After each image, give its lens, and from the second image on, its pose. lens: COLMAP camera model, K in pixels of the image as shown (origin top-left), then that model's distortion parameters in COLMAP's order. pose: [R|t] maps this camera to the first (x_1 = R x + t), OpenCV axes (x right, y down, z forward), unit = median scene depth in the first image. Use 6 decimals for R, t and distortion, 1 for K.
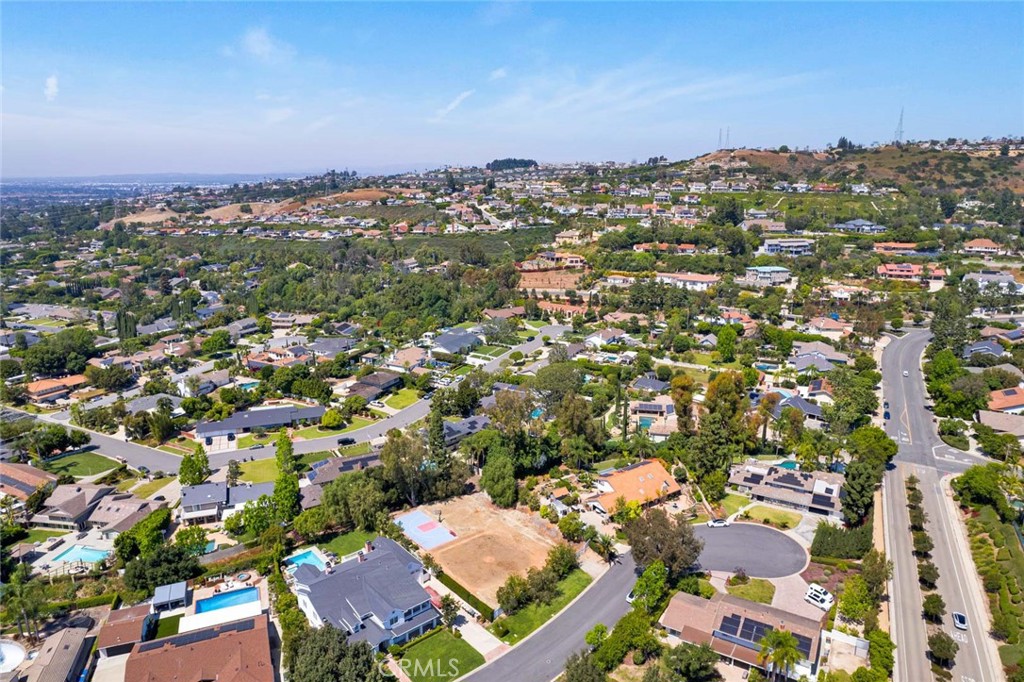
lens RADIAL K [[658.8, 0, 512.0], [0, 658.8, 341.0], [0, 0, 1]] dist [-0.090392, 0.083490]
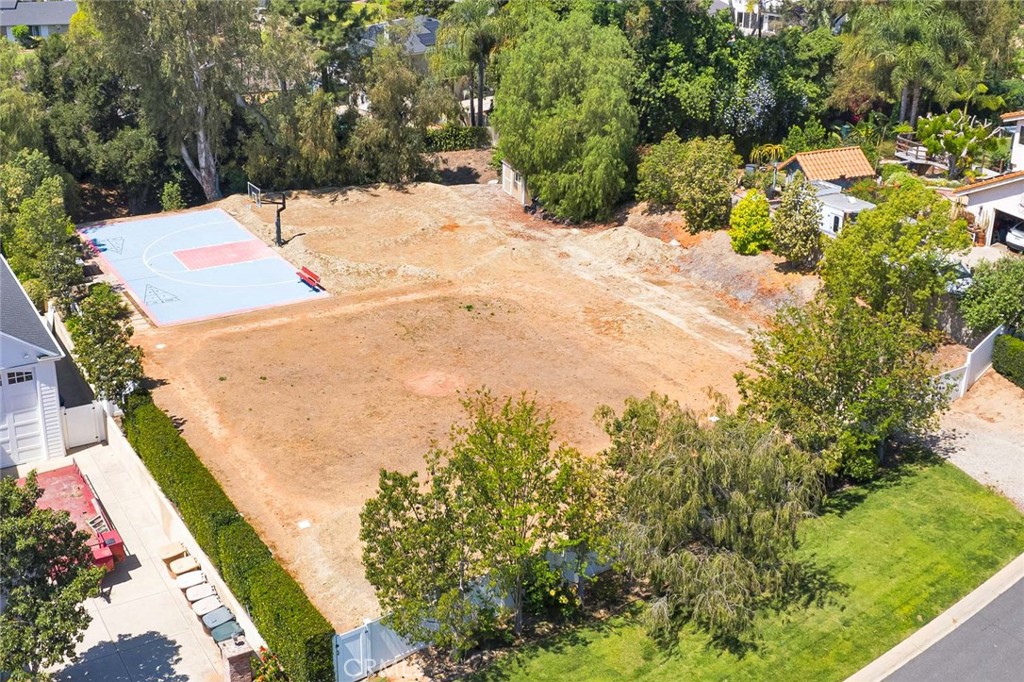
lens RADIAL K [[1235.3, 0, 433.0], [0, 1235.3, 339.4], [0, 0, 1]] dist [-0.029172, -0.041475]
pose [[0.975495, 0.079832, -0.205028, 0.032313], [-0.049727, 0.987736, 0.148001, 0.233137], [0.214329, -0.134178, 0.967502, 0.565079]]
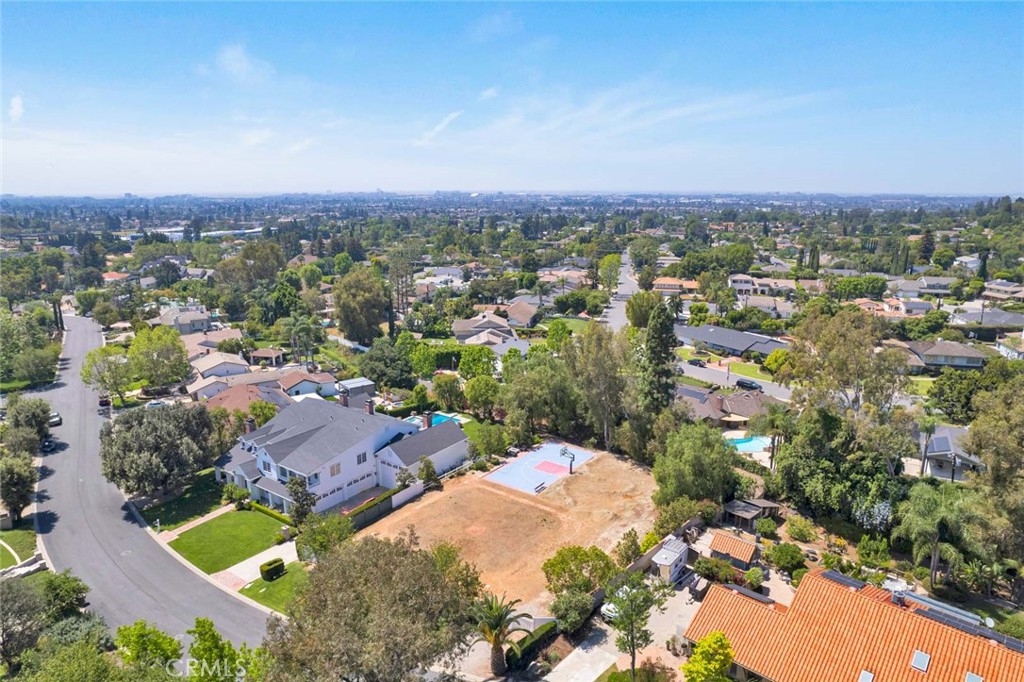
lens RADIAL K [[658.8, 0, 512.0], [0, 658.8, 341.0], [0, 0, 1]] dist [-0.090392, 0.083490]
pose [[0.231026, 0.217970, -0.948217, 0.386937], [-0.246773, 0.955841, 0.159598, 0.081389], [0.941132, 0.197123, 0.274614, 0.737717]]
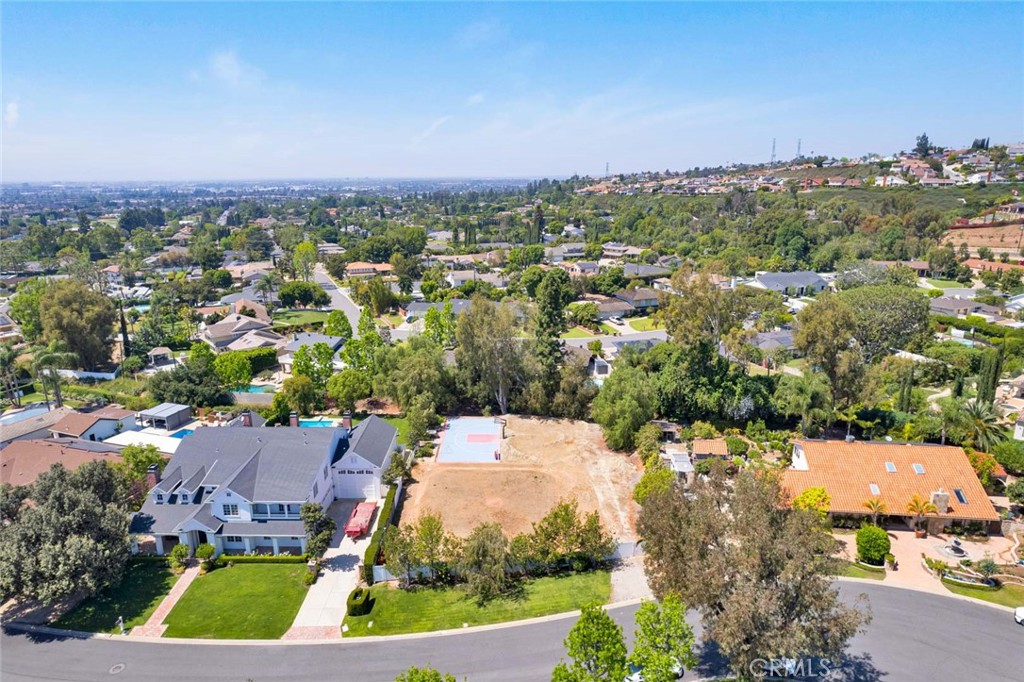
lens RADIAL K [[658.8, 0, 512.0], [0, 658.8, 341.0], [0, 0, 1]] dist [-0.090392, 0.083490]
pose [[0.760042, 0.155938, -0.630888, 0.265738], [-0.161466, 0.985656, 0.049106, 0.147252], [0.629496, 0.064544, 0.774319, 0.493317]]
